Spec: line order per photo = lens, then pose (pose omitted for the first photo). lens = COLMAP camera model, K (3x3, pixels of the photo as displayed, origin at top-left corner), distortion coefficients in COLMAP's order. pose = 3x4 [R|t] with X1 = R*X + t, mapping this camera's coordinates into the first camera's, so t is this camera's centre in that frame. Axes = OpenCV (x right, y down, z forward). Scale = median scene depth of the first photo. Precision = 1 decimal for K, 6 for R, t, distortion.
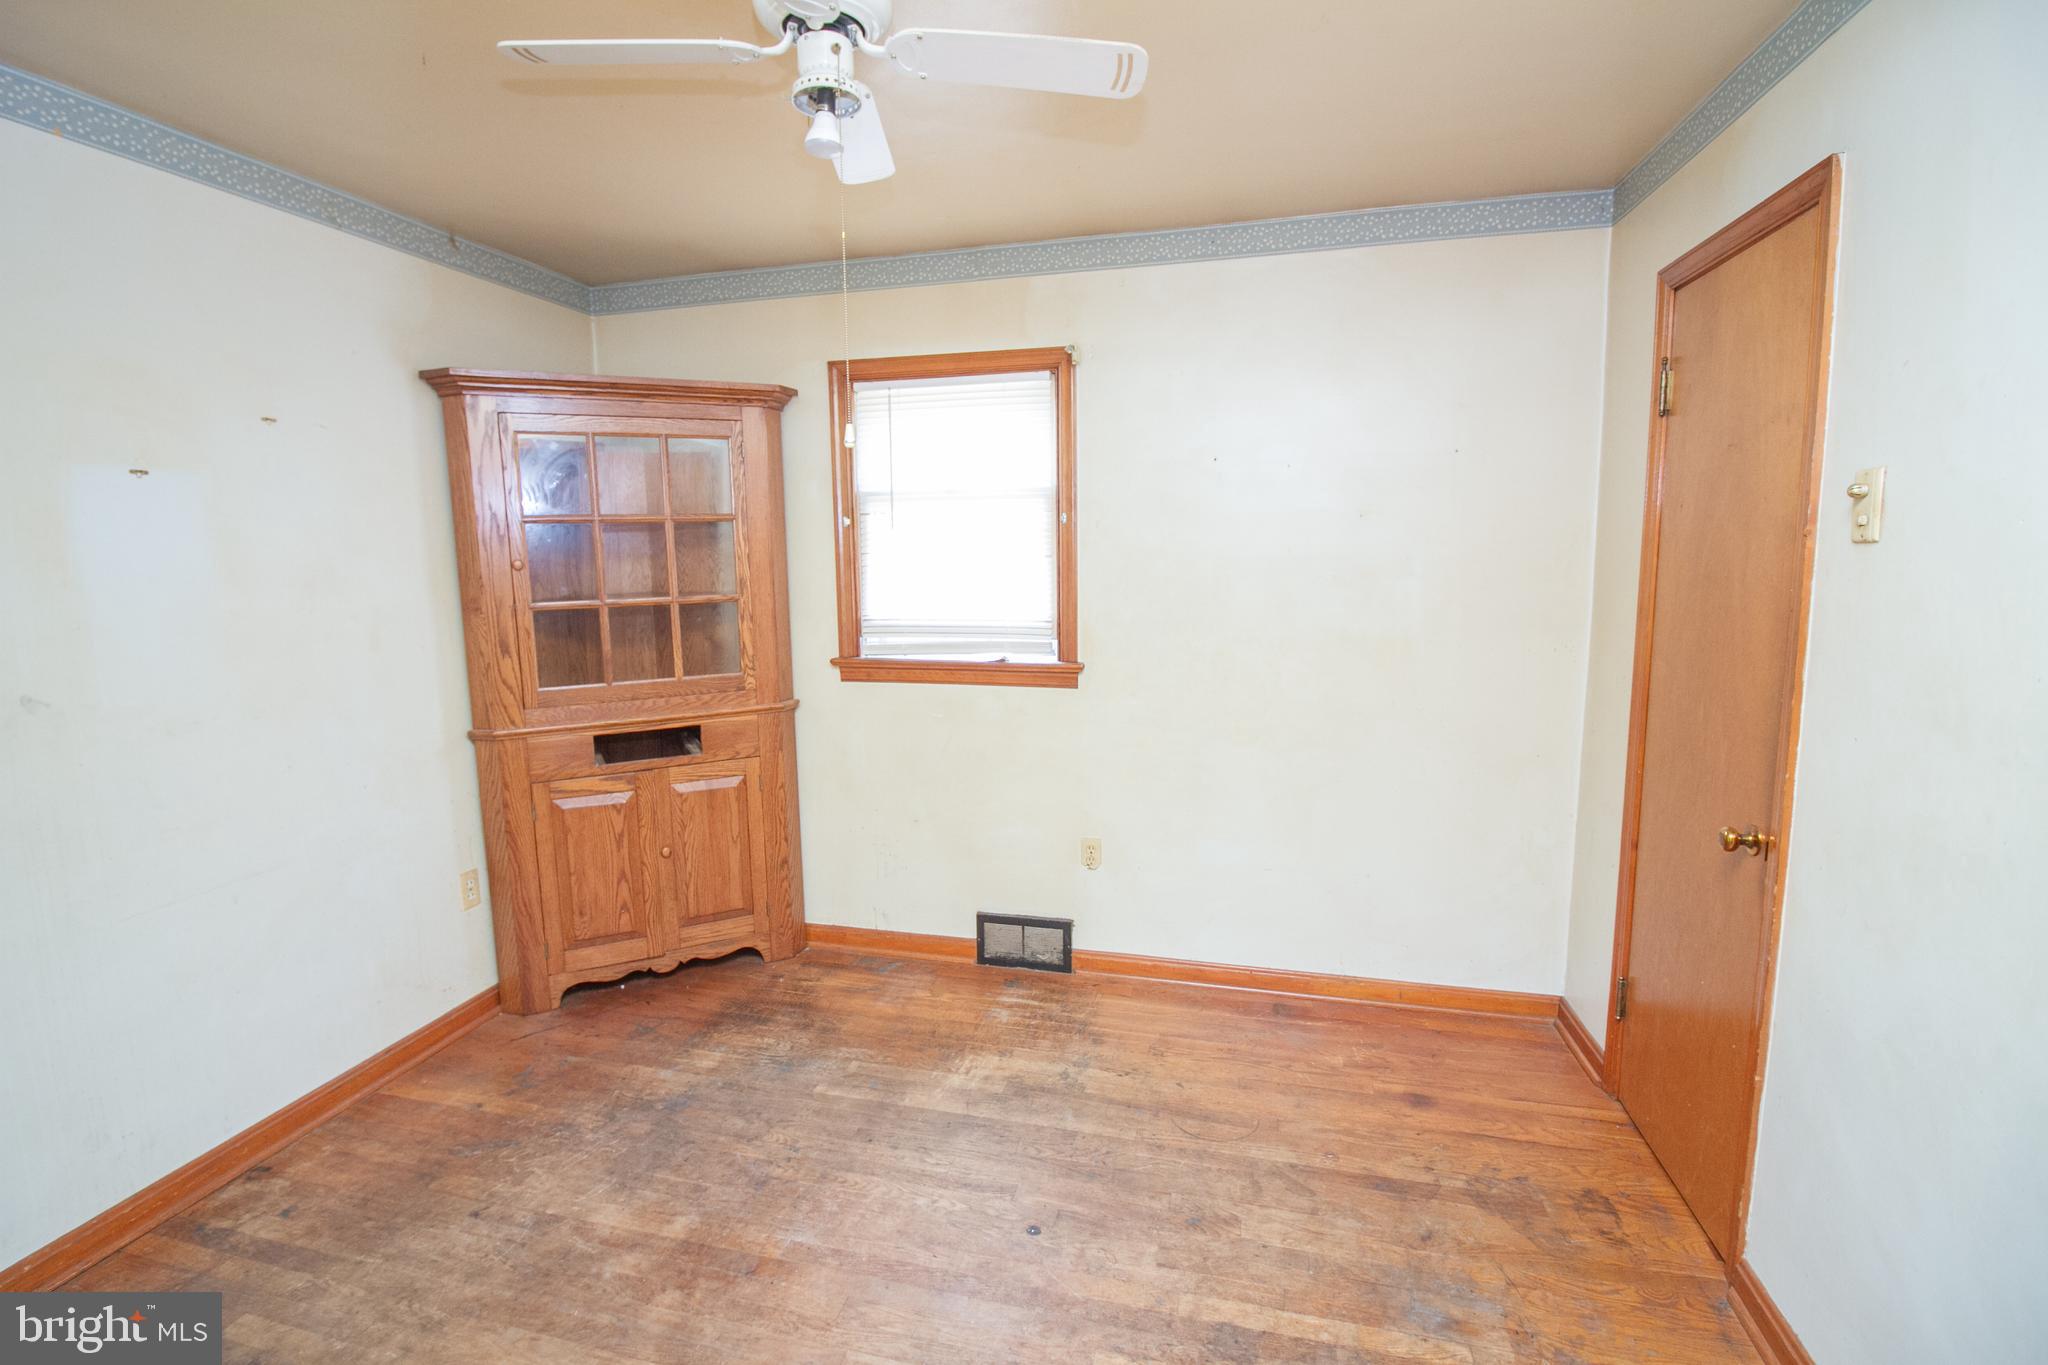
lens RADIAL K [[942.7, 0, 1003.9], [0, 942.7, 673.4], [0, 0, 1]] dist [-0.002487, -0.012025]
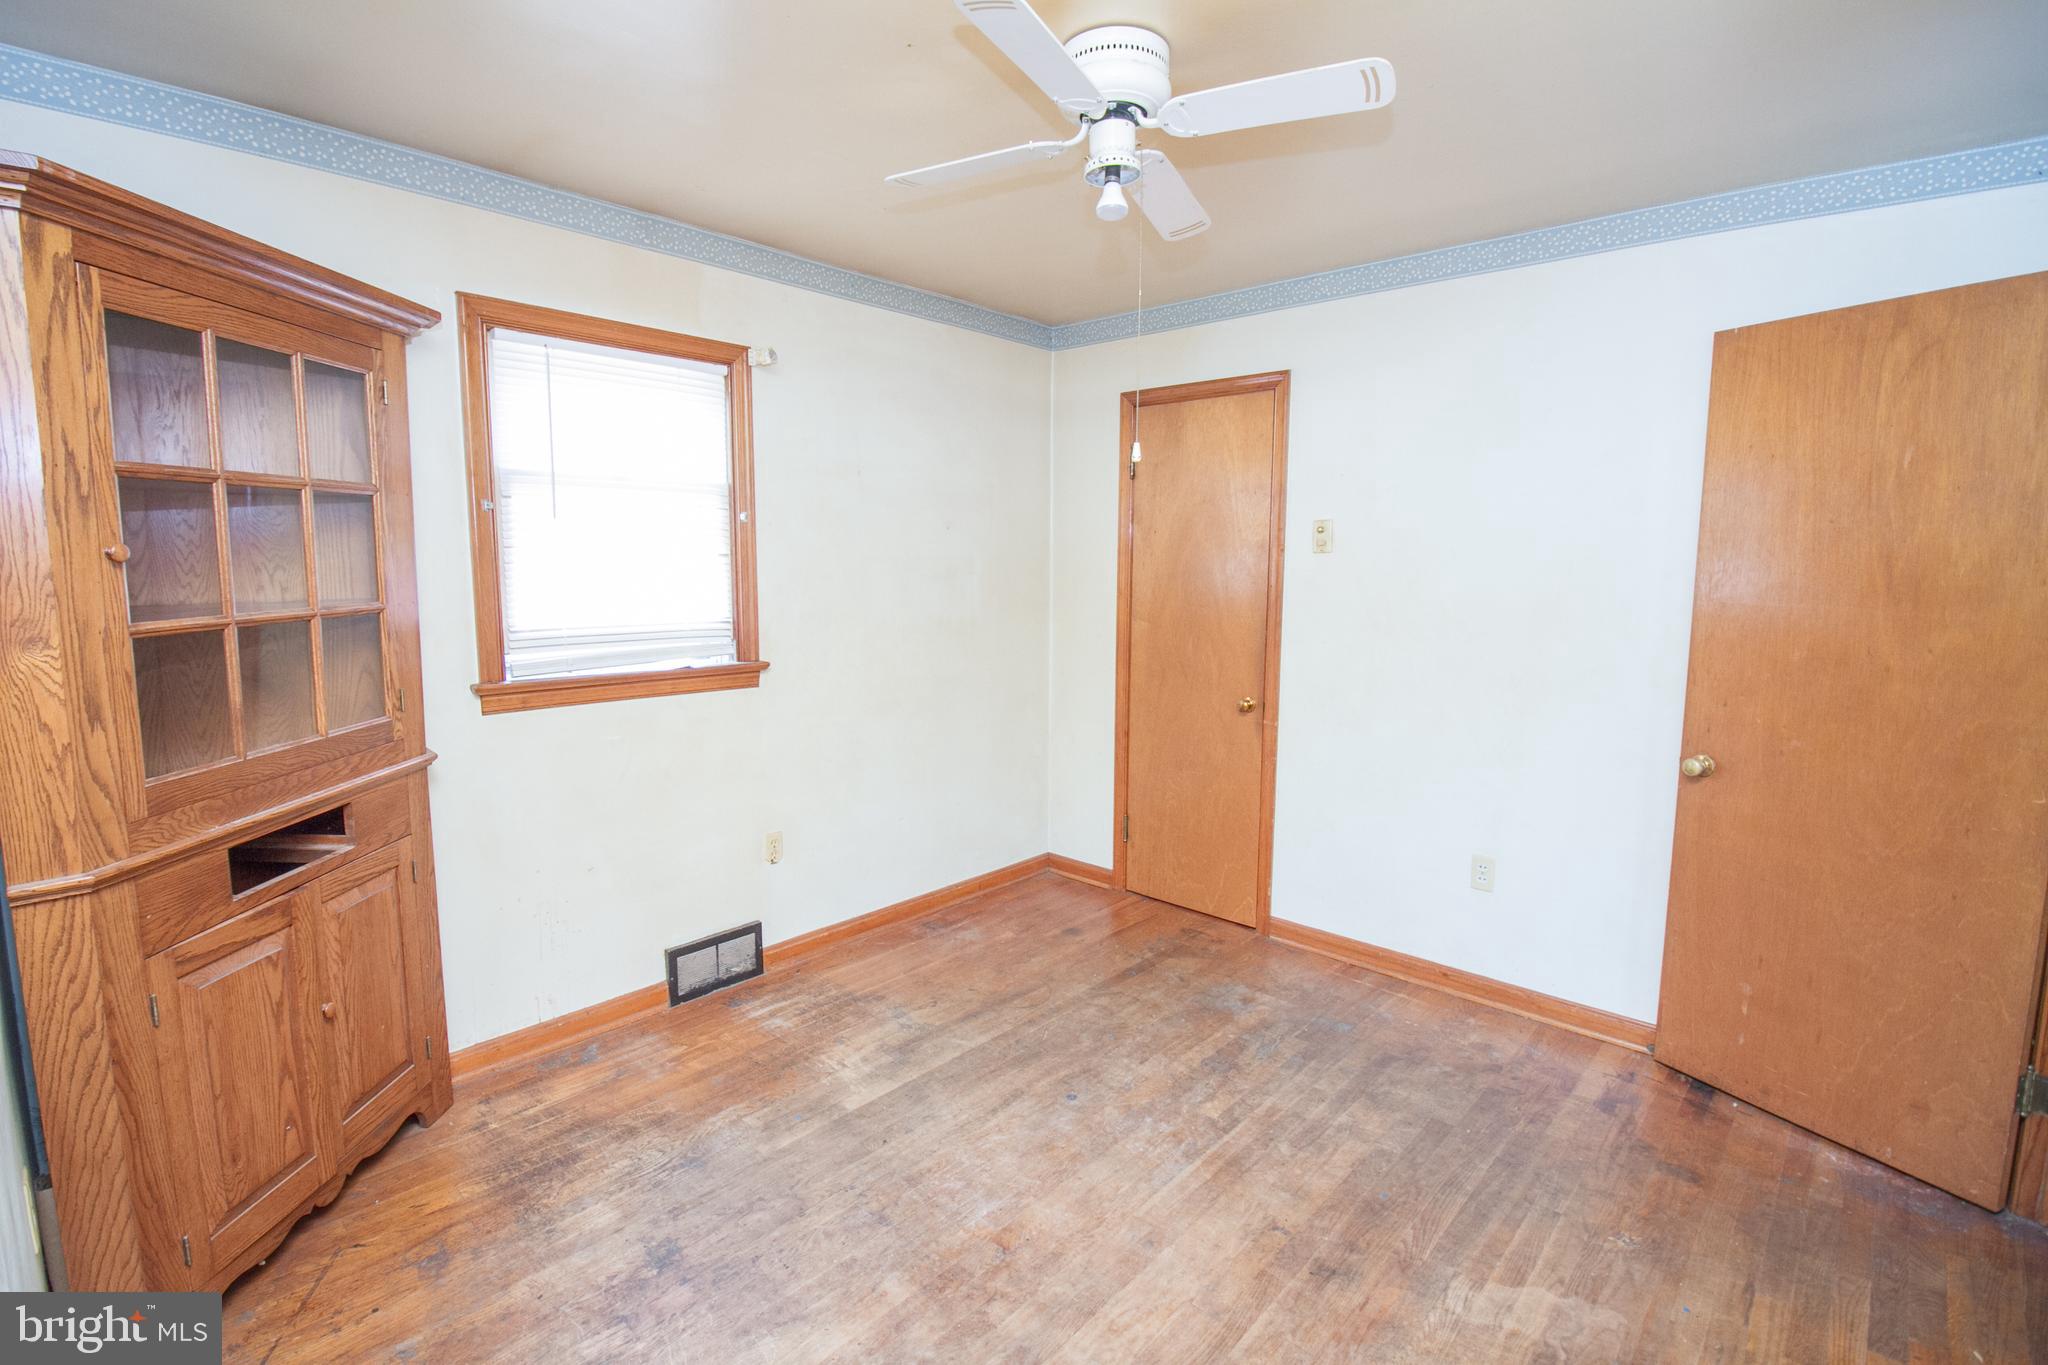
lens RADIAL K [[942.7, 0, 1003.5], [0, 942.7, 670.3], [0, 0, 1]] dist [-0.002487, -0.012025]
pose [[0.476793, -0.087727, 0.874627, -0.725864], [0.103164, 0.993716, 0.043433, -0.019610], [-0.872941, 0.069522, 0.482847, 0.306289]]
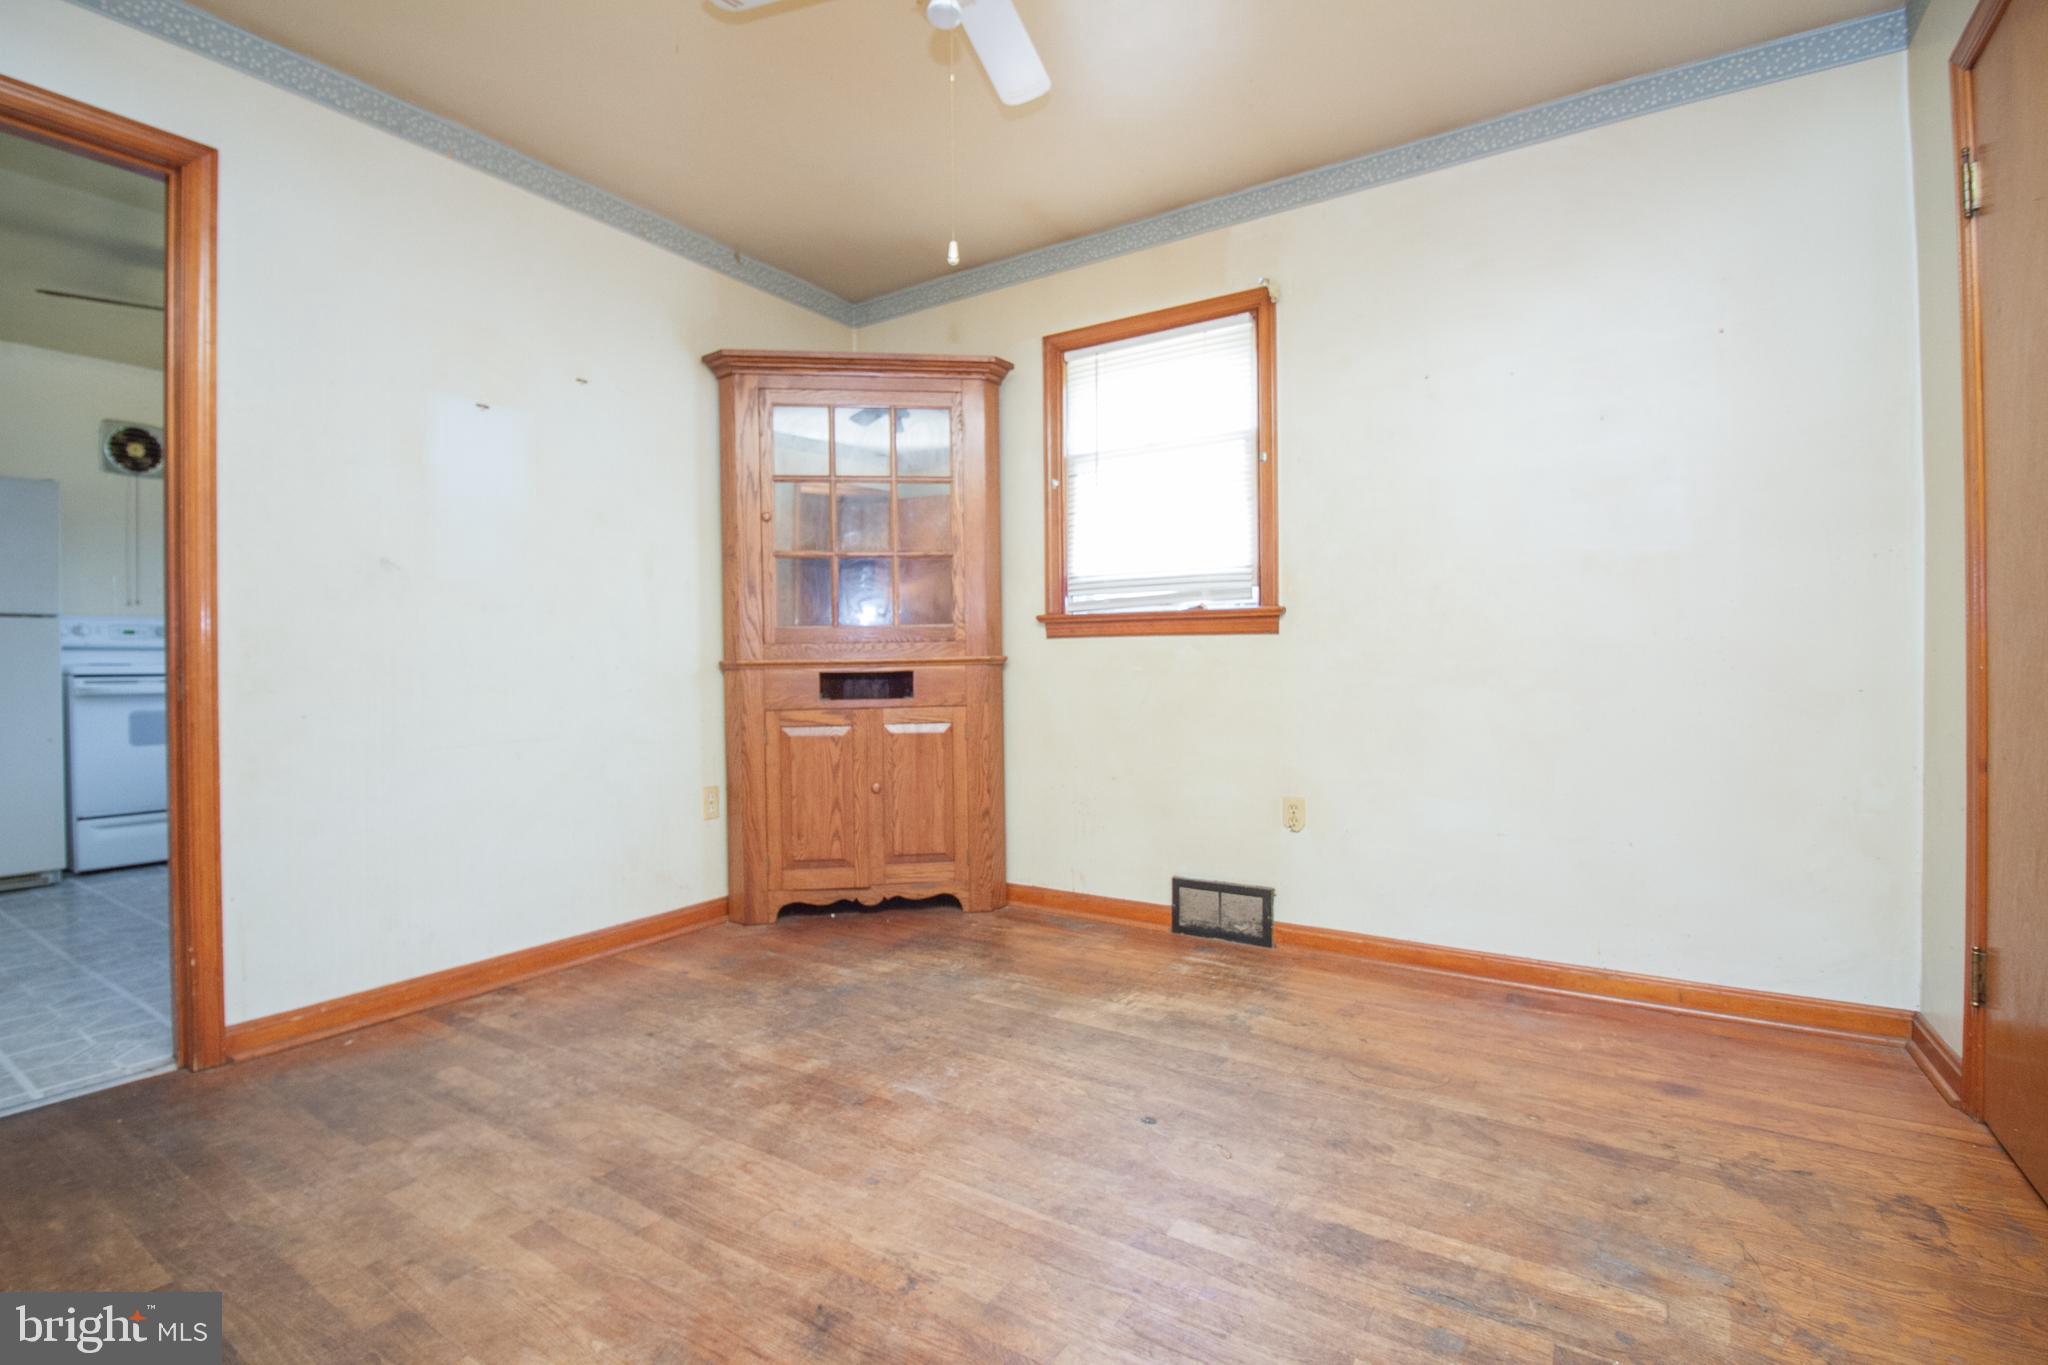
lens RADIAL K [[942.7, 0, 1007.0], [0, 942.7, 673.4], [0, 0, 1]] dist [-0.002487, -0.012025]
pose [[0.947198, 0.008194, -0.320543, 0.132896], [-0.046372, 0.992665, -0.111652, 0.186966], [0.317277, 0.120621, 0.940630, 0.028618]]
